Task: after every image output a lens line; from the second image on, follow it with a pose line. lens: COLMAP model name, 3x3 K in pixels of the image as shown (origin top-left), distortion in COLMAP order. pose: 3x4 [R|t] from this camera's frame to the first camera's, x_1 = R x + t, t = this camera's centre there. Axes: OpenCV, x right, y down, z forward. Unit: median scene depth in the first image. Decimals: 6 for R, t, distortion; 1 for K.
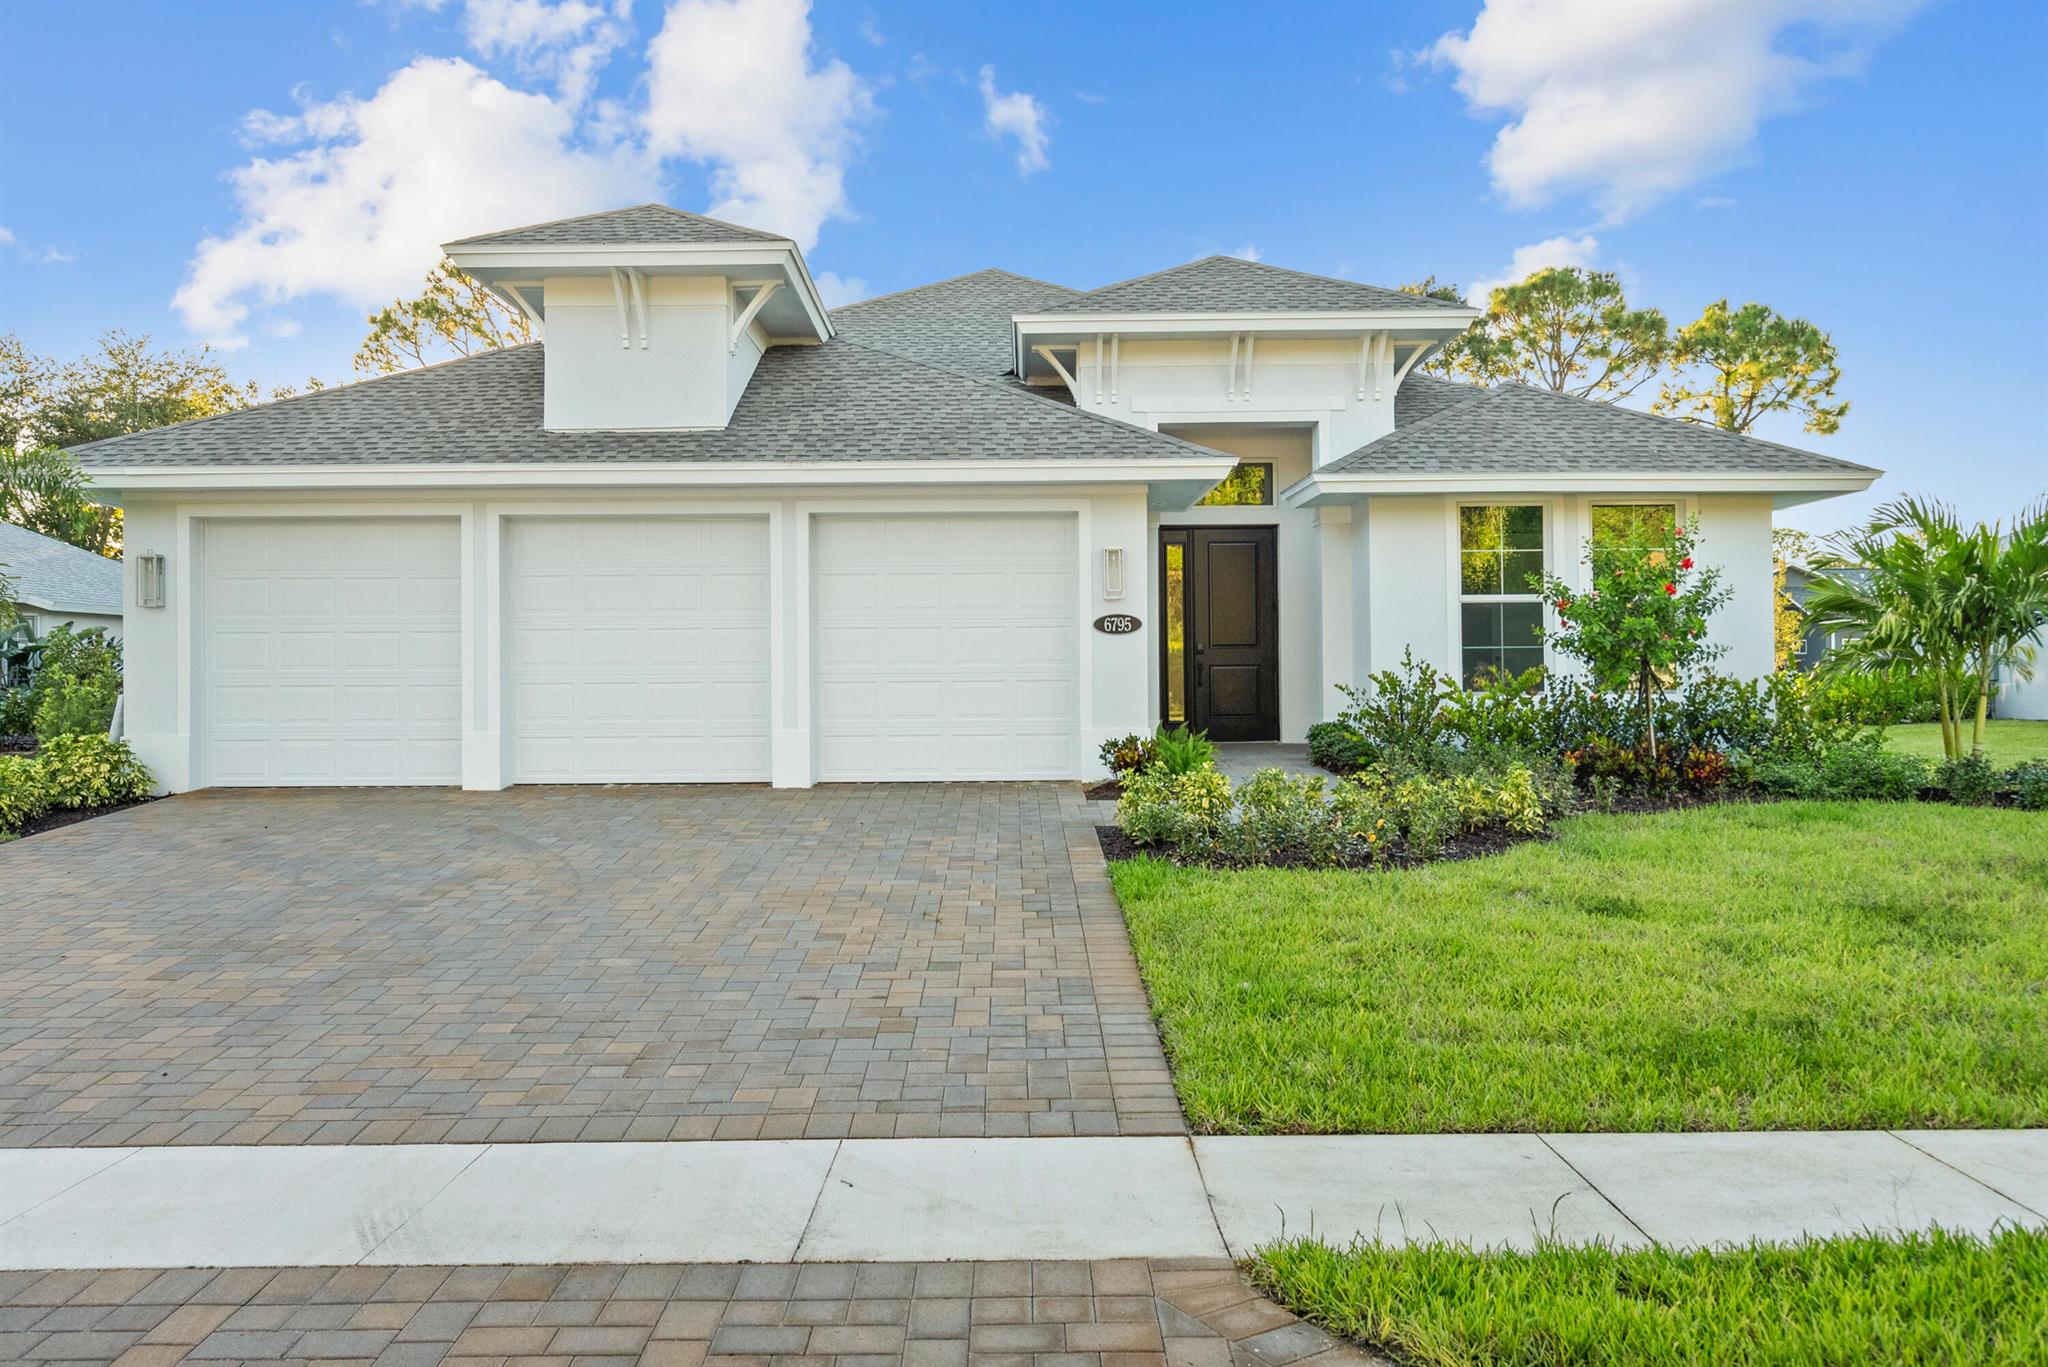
lens RADIAL K [[1587.6, 0, 1024.0], [0, 1587.6, 683.5], [0, 0, 1]] dist [-0.001105, 0.000000]
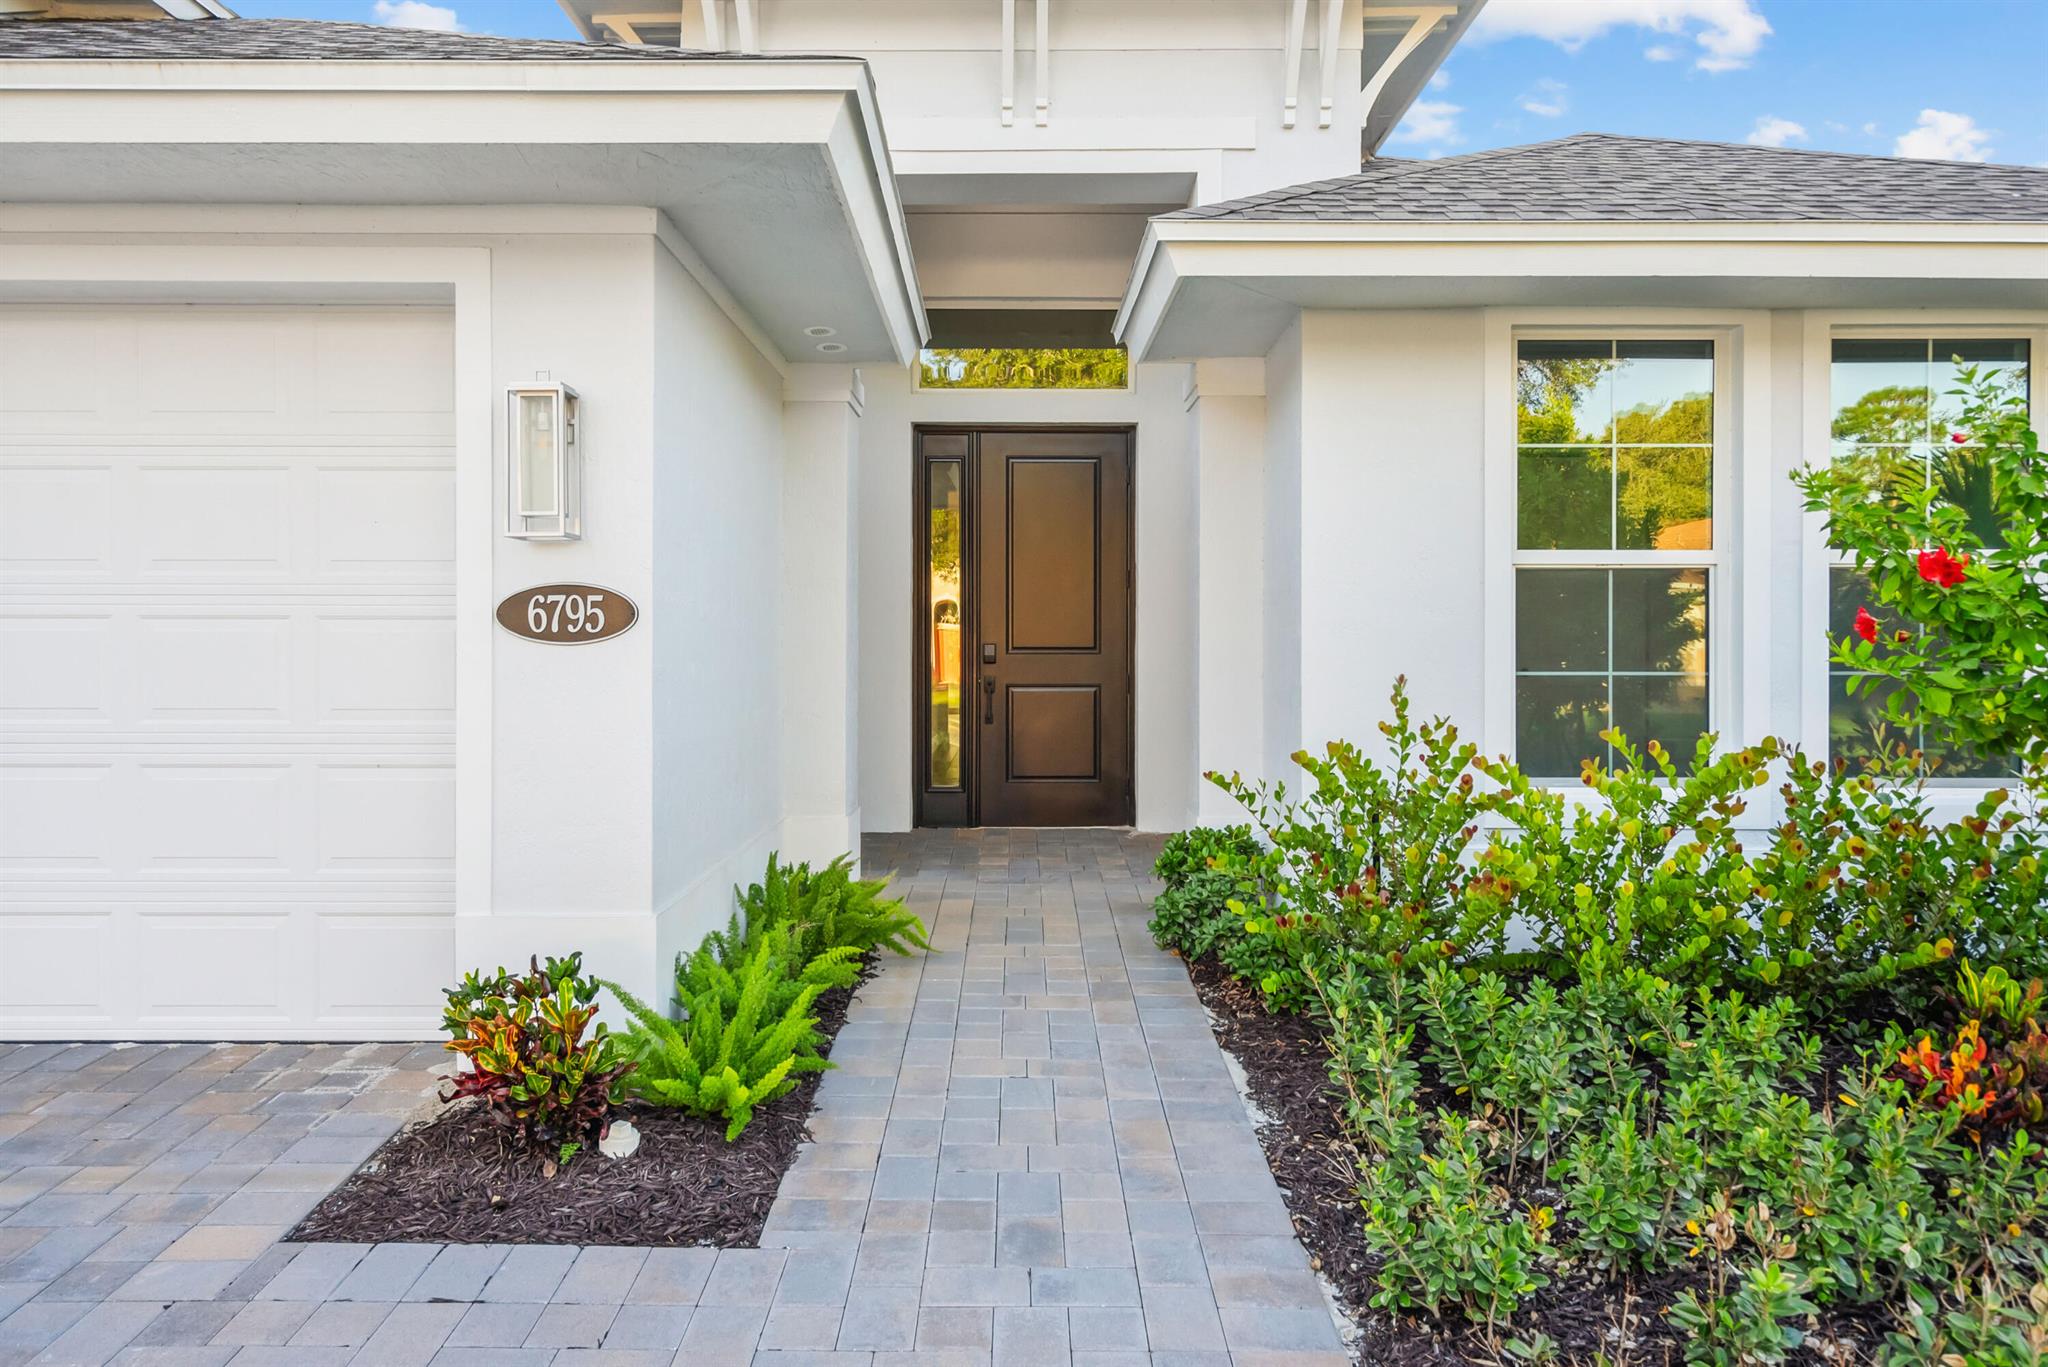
lens RADIAL K [[1321.5, 0, 1024.0], [0, 1321.5, 683.5], [0, 0, 1]] dist [-0.001207, -0.000248]
pose [[0.999955, 0.009403, -0.001292, 0.144458], [-0.009368, 0.999637, 0.025278, -0.027264], [0.001530, -0.025265, 0.999680, 0.644460]]
